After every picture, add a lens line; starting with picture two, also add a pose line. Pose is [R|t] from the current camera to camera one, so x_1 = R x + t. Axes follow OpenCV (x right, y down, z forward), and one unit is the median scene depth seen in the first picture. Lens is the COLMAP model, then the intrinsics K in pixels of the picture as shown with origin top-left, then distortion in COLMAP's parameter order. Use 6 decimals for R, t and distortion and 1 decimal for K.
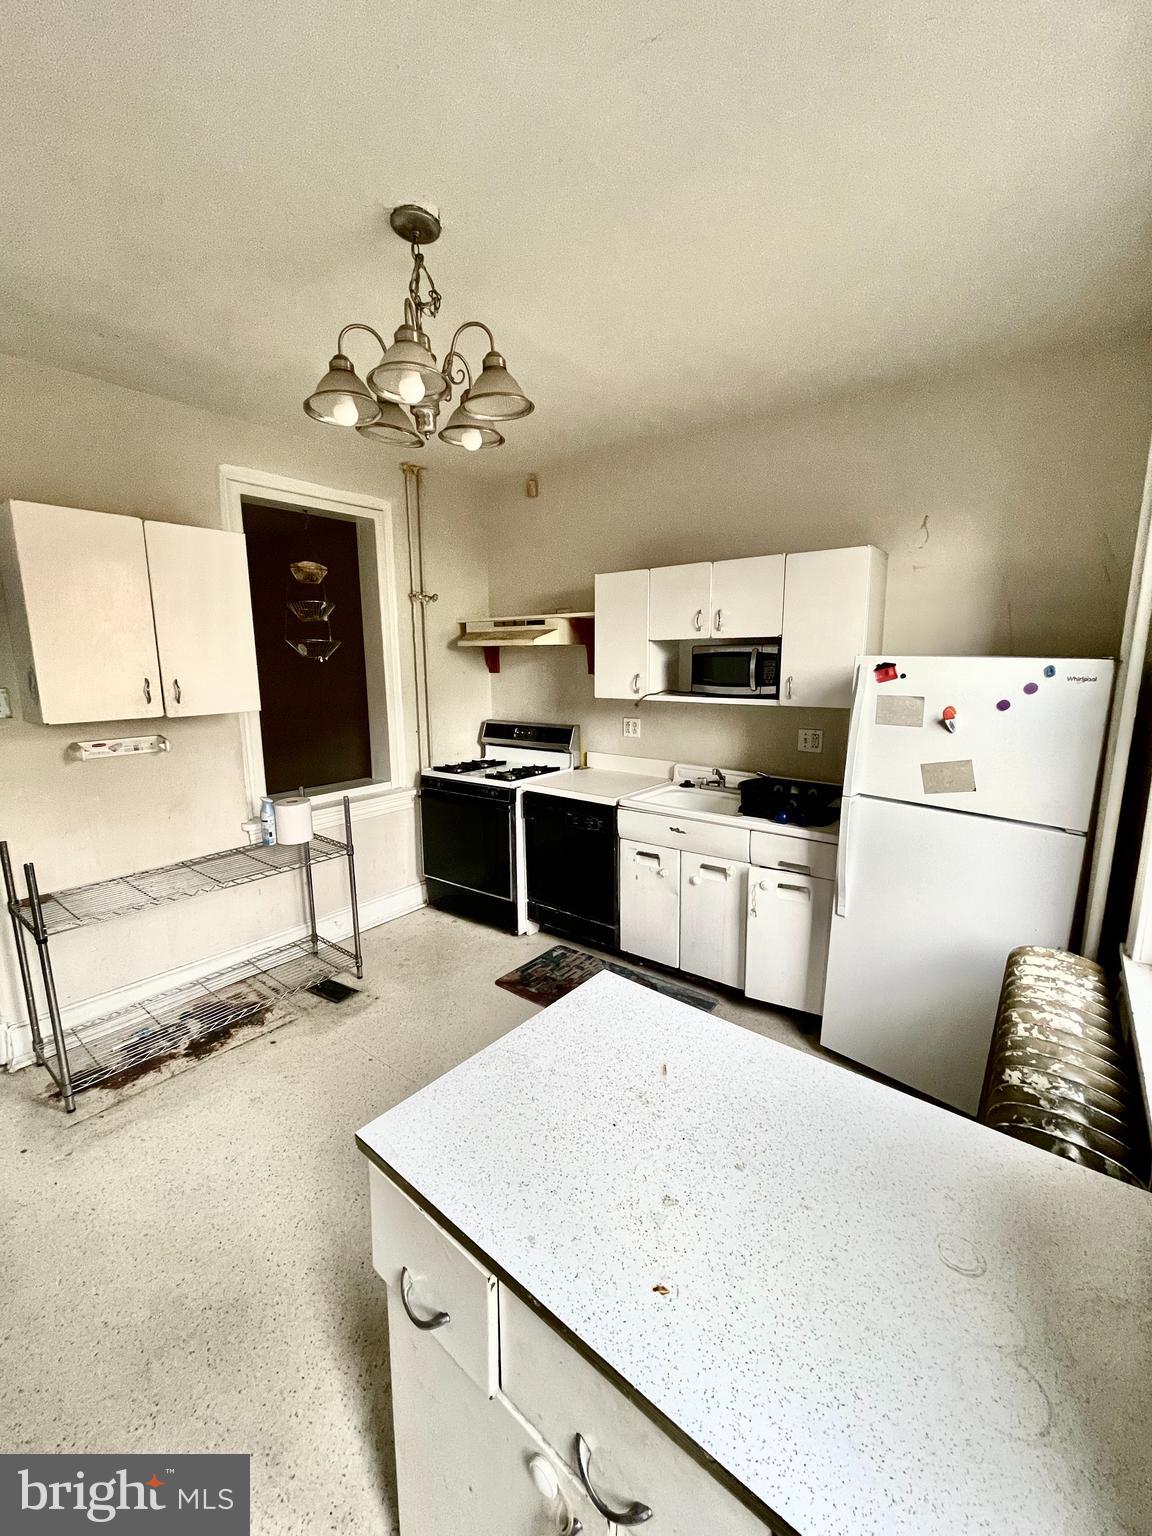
lens RADIAL K [[616.6, 0, 570.1], [0, 616.6, 765.0], [0, 0, 1]] dist [-0.012630, -0.000668]
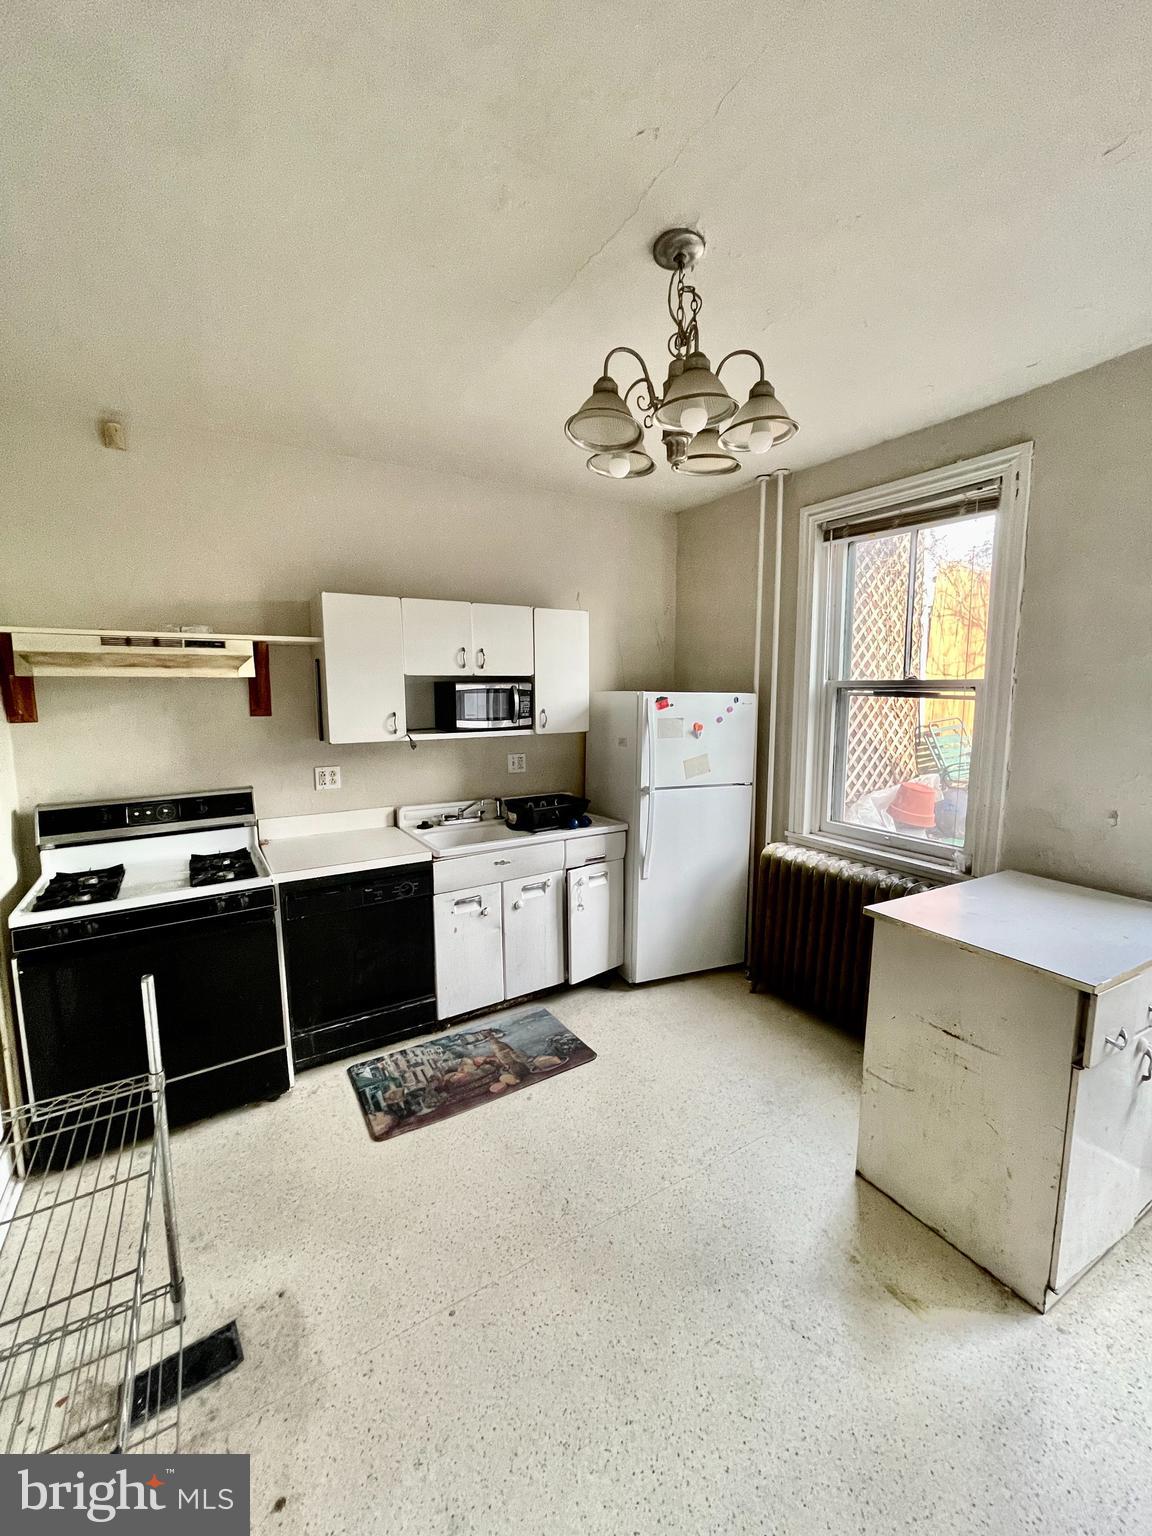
lens RADIAL K [[616.6, 0, 572.2], [0, 616.6, 766.5], [0, 0, 1]] dist [-0.012630, -0.000668]
pose [[0.348684, -0.114418, 0.930230, -0.696103], [0.163621, 0.984710, 0.059788, -0.089810], [-0.922848, 0.131357, 0.362074, 0.494133]]
